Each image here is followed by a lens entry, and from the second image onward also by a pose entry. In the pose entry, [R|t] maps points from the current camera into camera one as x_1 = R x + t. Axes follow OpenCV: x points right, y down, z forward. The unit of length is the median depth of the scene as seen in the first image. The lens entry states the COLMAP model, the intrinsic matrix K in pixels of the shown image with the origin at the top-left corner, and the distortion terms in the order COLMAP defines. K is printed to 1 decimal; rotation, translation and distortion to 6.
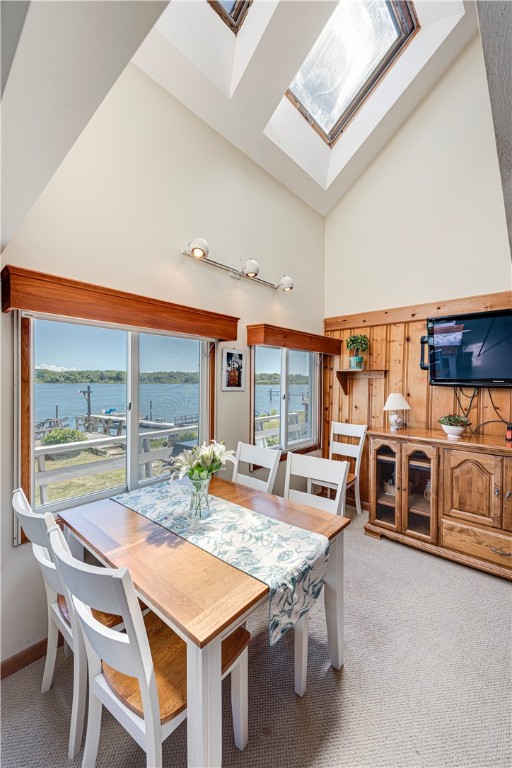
lens RADIAL K [[302.5, 0, 257.3], [0, 302.5, 387.8], [0, 0, 1]] dist [0.011226, -0.000076]
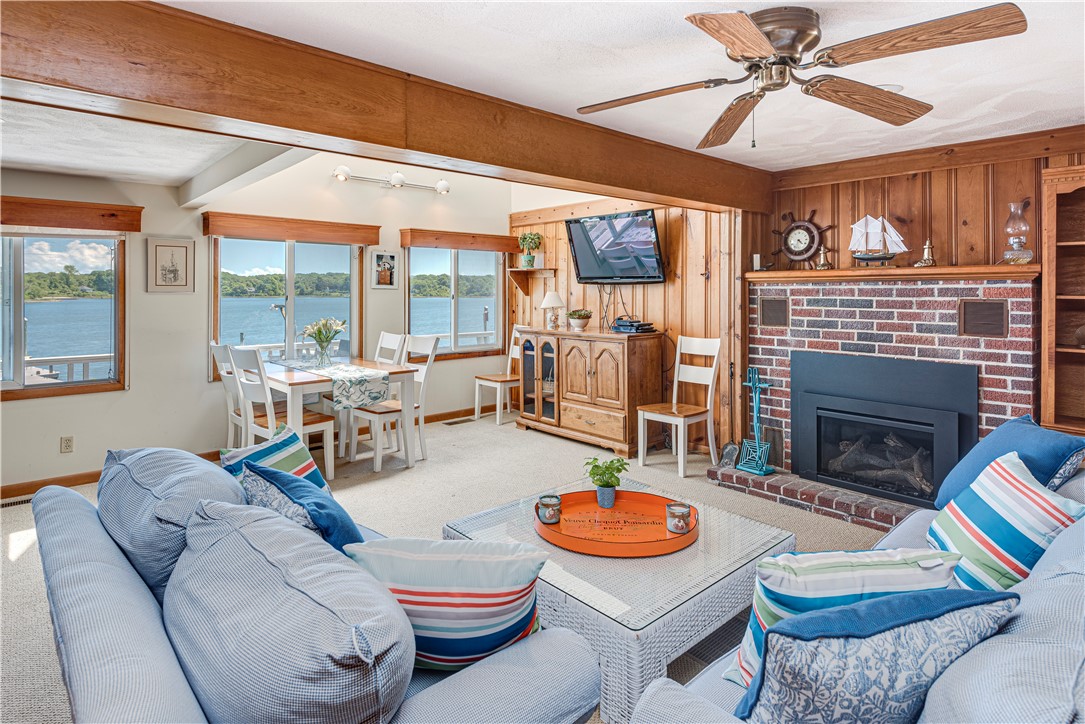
lens RADIAL K [[579.8, 0, 546.8], [0, 579.8, 291.4], [0, 0, 1]] dist [0.001162, -0.000151]
pose [[0.995034, -0.005406, -0.099389, 0.712618], [0.003265, 0.999759, -0.021695, 0.066608], [0.099482, 0.021263, 0.994812, -1.040413]]
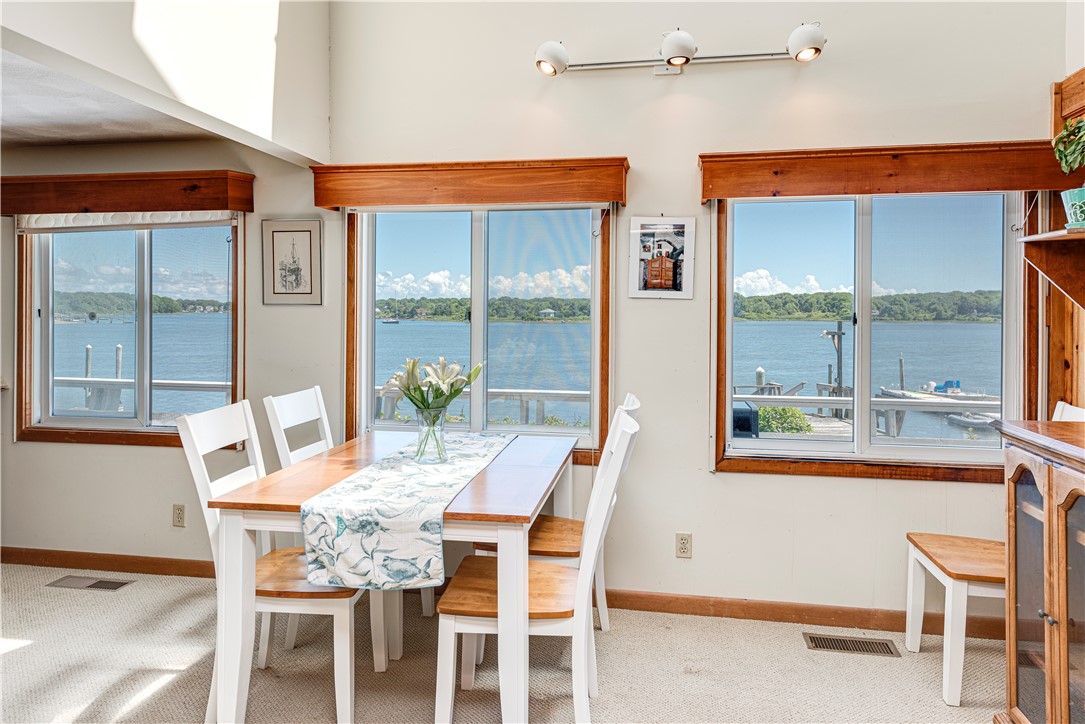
lens RADIAL K [[703.1, 0, 543.8], [0, 703.1, 312.8], [0, 0, 1]] dist [0.028095, -0.000214]
pose [[0.535746, -0.001389, -0.844378, 0.797042], [-0.021498, 0.999652, -0.015284, 0.055117], [0.844105, 0.026341, 0.535530, 0.199725]]
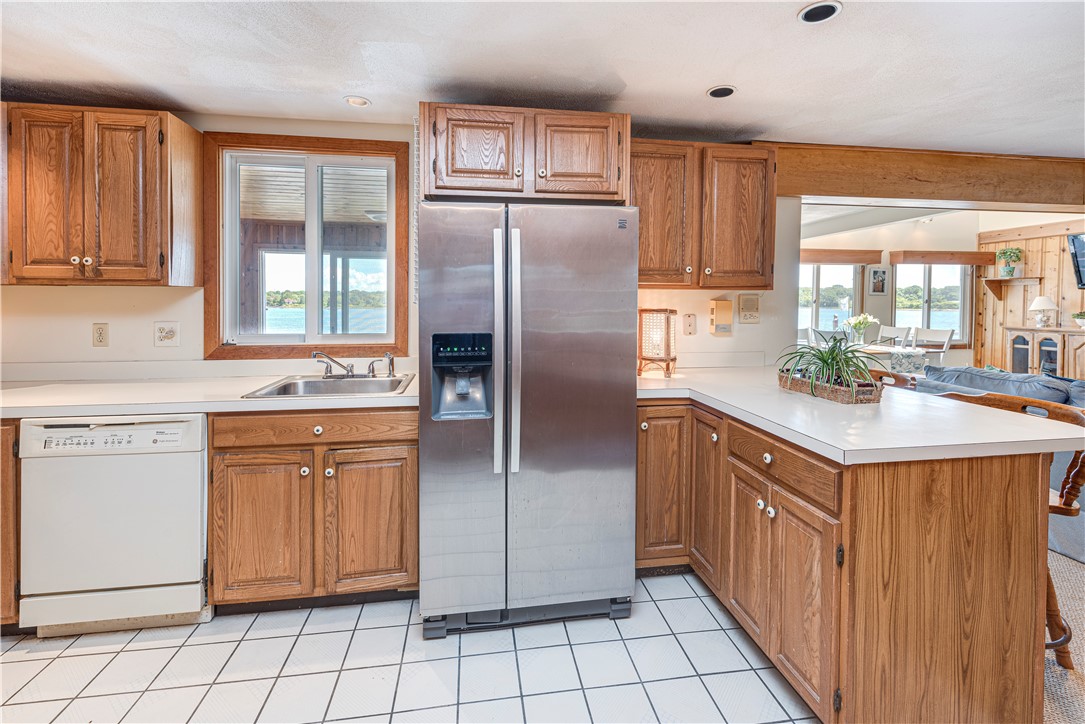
lens RADIAL K [[477.5, 0, 541.7], [0, 477.5, 313.3], [0, 0, 1]] dist [-0.001342, -0.000070]
pose [[0.768656, 0.010561, -0.639575, 0.157832], [-0.010144, 0.999939, 0.004321, 0.108273], [0.639582, 0.003166, 0.768717, -1.942215]]
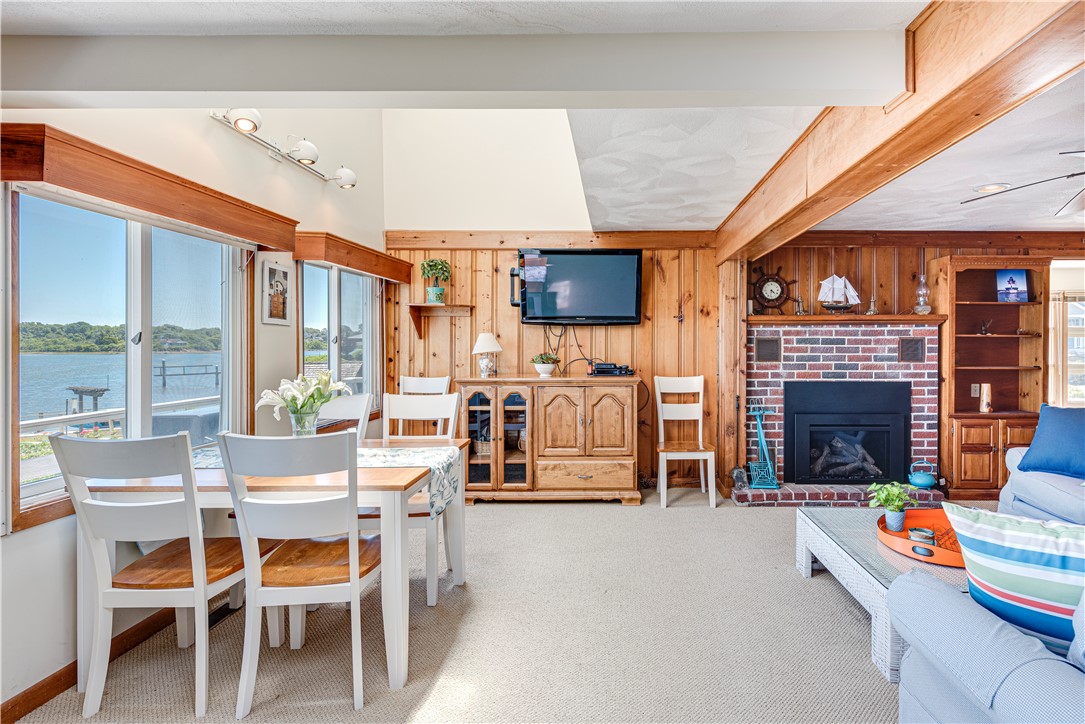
lens RADIAL K [[557.8, 0, 618.2], [0, 557.8, 347.9], [0, 0, 1]] dist [0.003143, -0.000306]
pose [[0.743670, -0.012599, 0.668429, -0.341952], [0.019570, 0.999804, -0.002928, 0.079909], [-0.668261, 0.015259, 0.743771, -0.441552]]
